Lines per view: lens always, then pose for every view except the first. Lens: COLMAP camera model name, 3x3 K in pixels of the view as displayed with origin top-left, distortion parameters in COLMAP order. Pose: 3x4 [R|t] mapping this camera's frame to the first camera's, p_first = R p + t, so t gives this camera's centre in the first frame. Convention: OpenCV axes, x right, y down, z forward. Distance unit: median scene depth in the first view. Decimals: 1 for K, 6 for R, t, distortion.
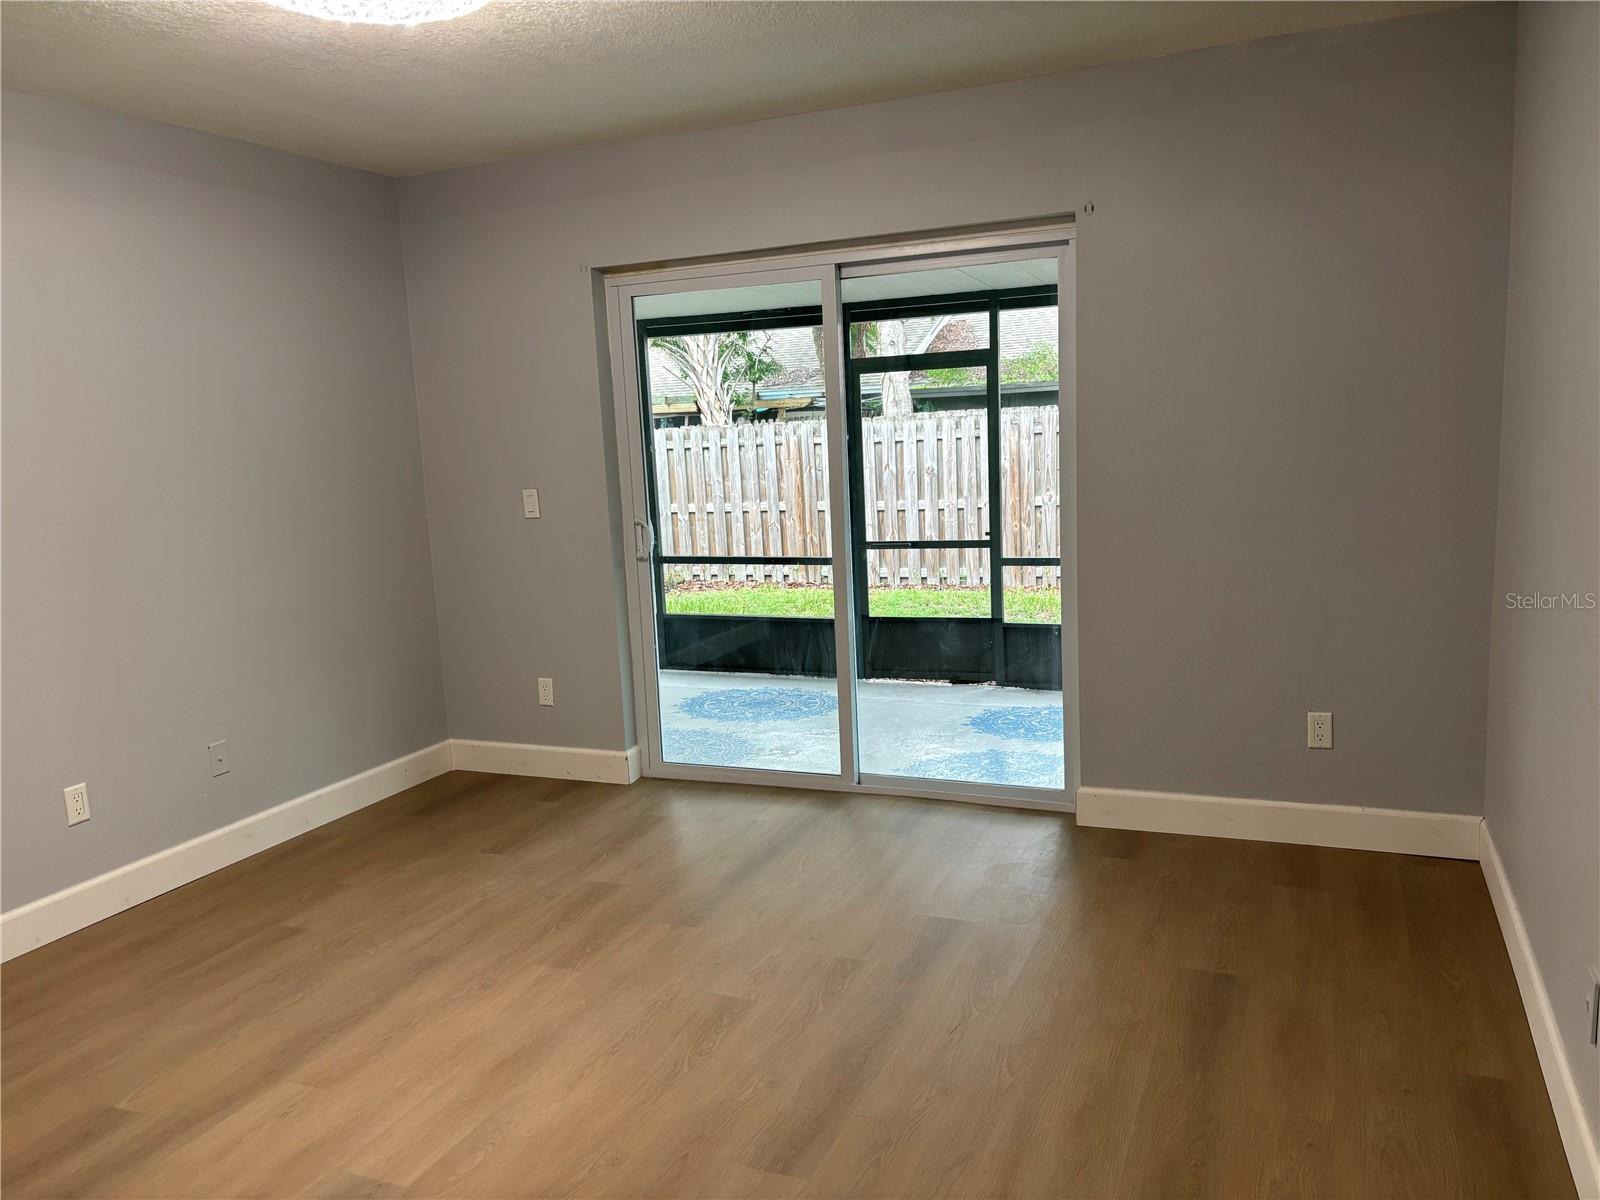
lens RADIAL K [[1220.1, 0, 800.0], [0, 1220.1, 600.0], [0, 0, 1]] dist [0.003367, -0.002036]
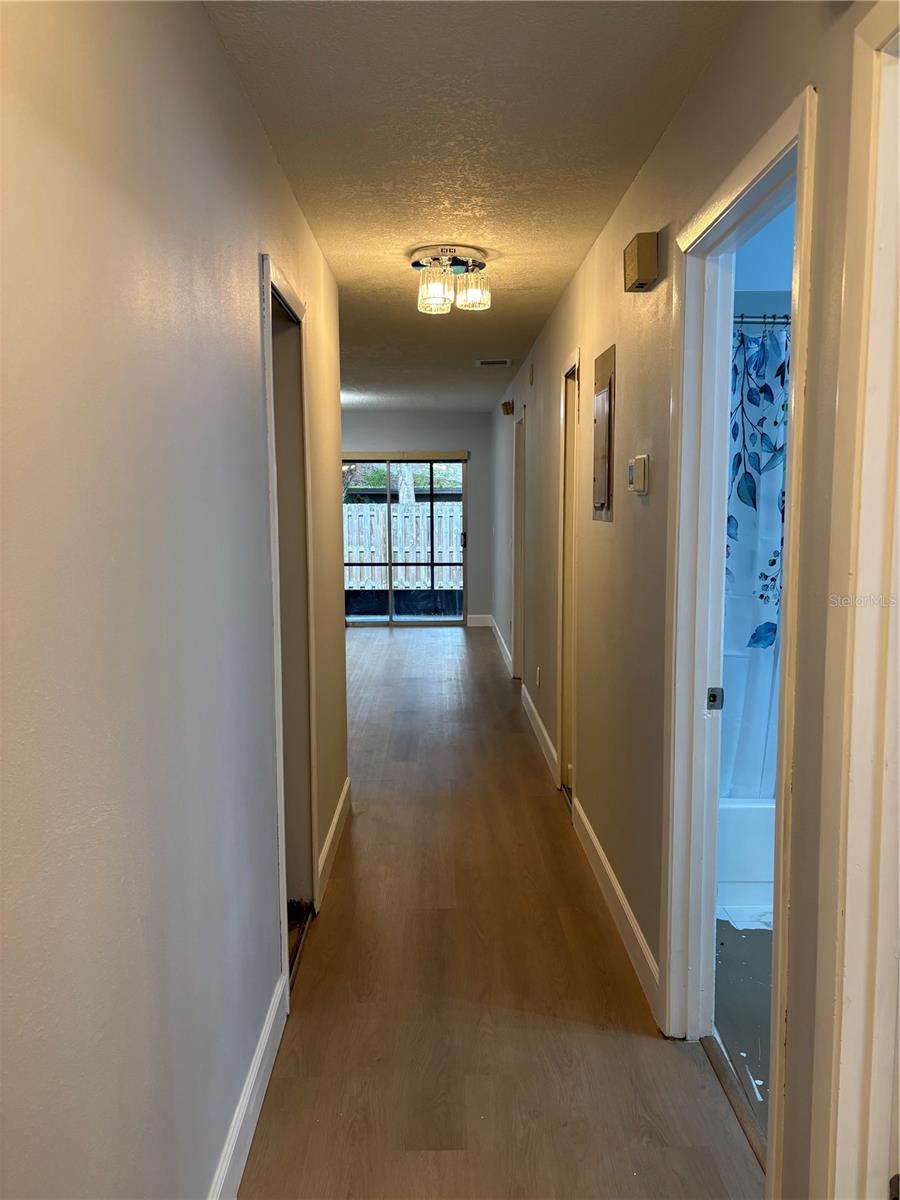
lens RADIAL K [[915.1, 0, 450.0], [0, 915.1, 600.0], [0, 0, 1]] dist [0.003367, -0.002036]
pose [[0.908815, -0.000439, 0.417200, -0.528187], [0.022478, 0.998599, -0.047913, 0.075145], [-0.416594, 0.052922, 0.907551, -0.329249]]
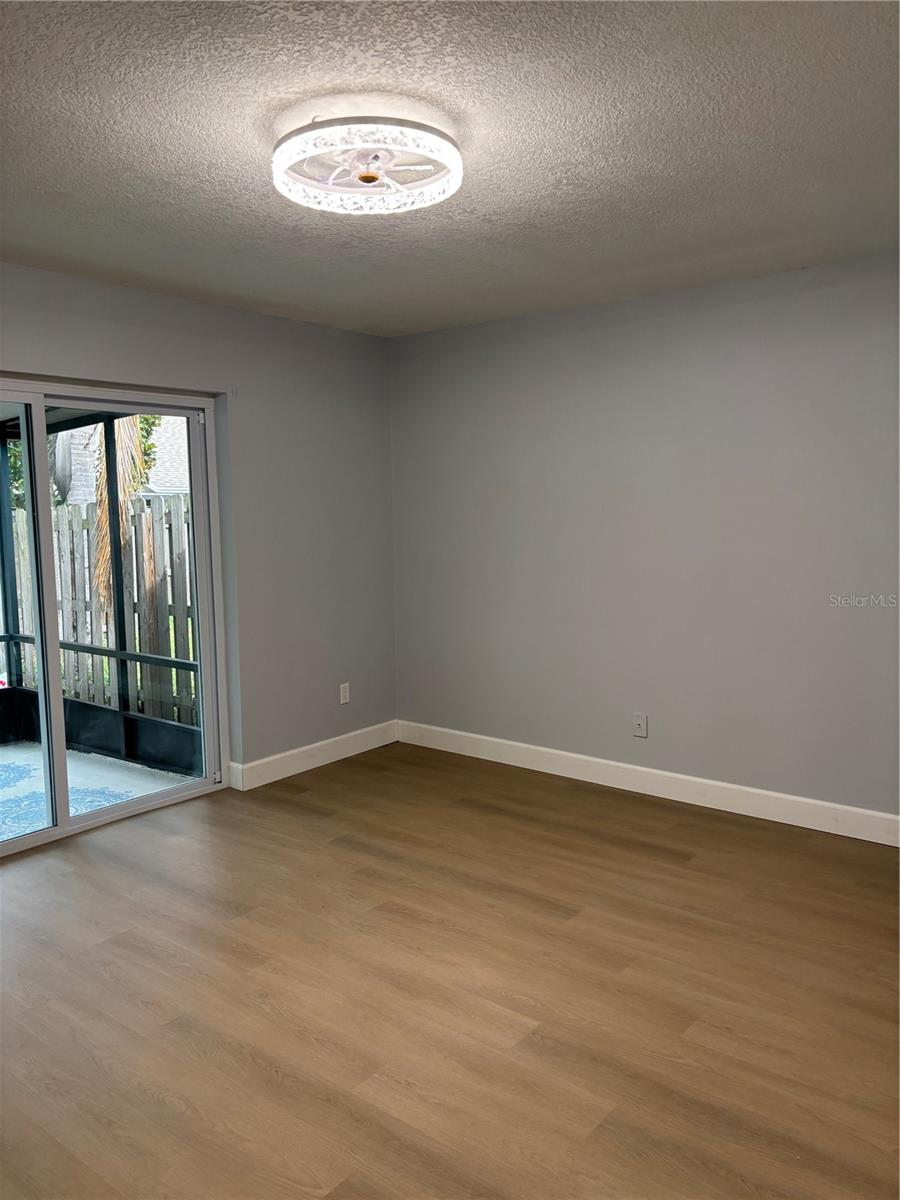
lens RADIAL K [[915.1, 0, 450.0], [0, 915.1, 600.0], [0, 0, 1]] dist [0.003367, -0.002036]
pose [[0.270672, -0.064941, 0.960479, -0.263006], [0.145179, 0.989065, 0.025961, -0.014155], [-0.951662, 0.132414, 0.277140, 0.137289]]
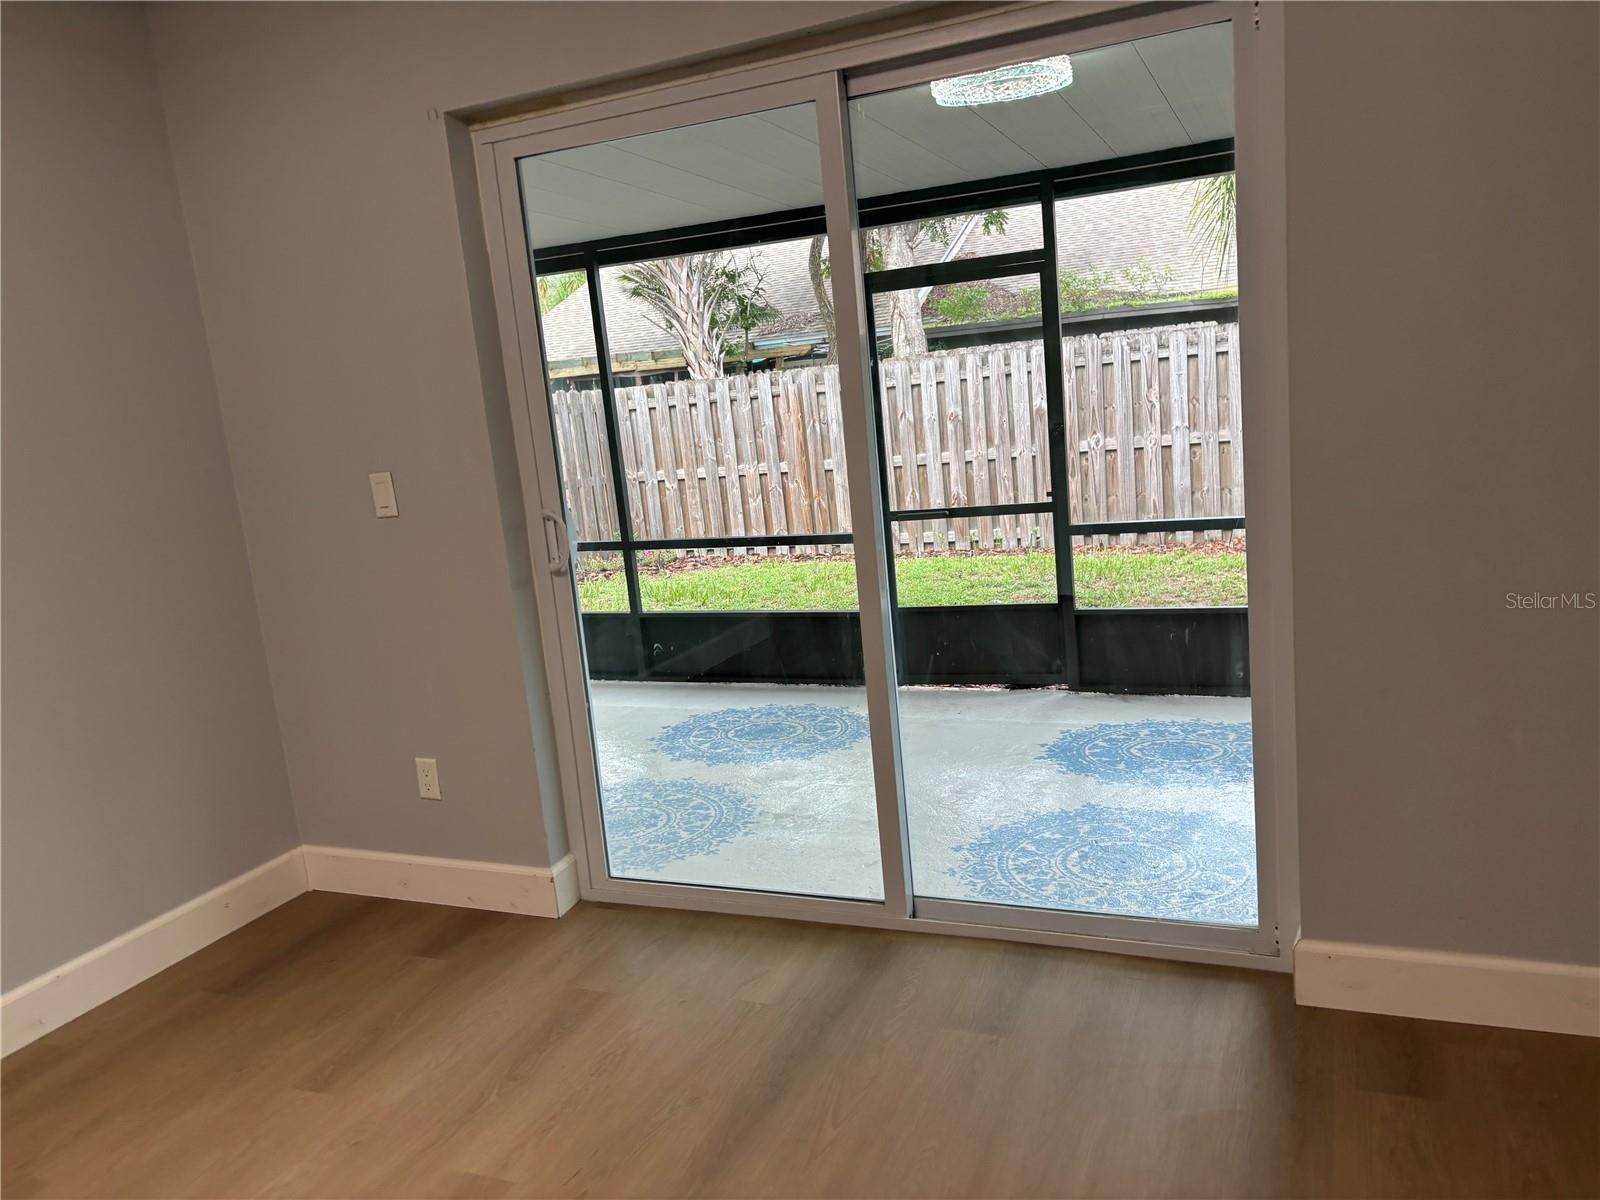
lens RADIAL K [[1220.1, 0, 800.0], [0, 1220.1, 600.0], [0, 0, 1]] dist [0.003367, -0.002036]
pose [[0.998723, -0.049397, -0.010566, 0.001594], [0.049744, 0.998127, 0.035613, -0.013987], [0.008787, -0.036093, 0.999310, 0.140656]]
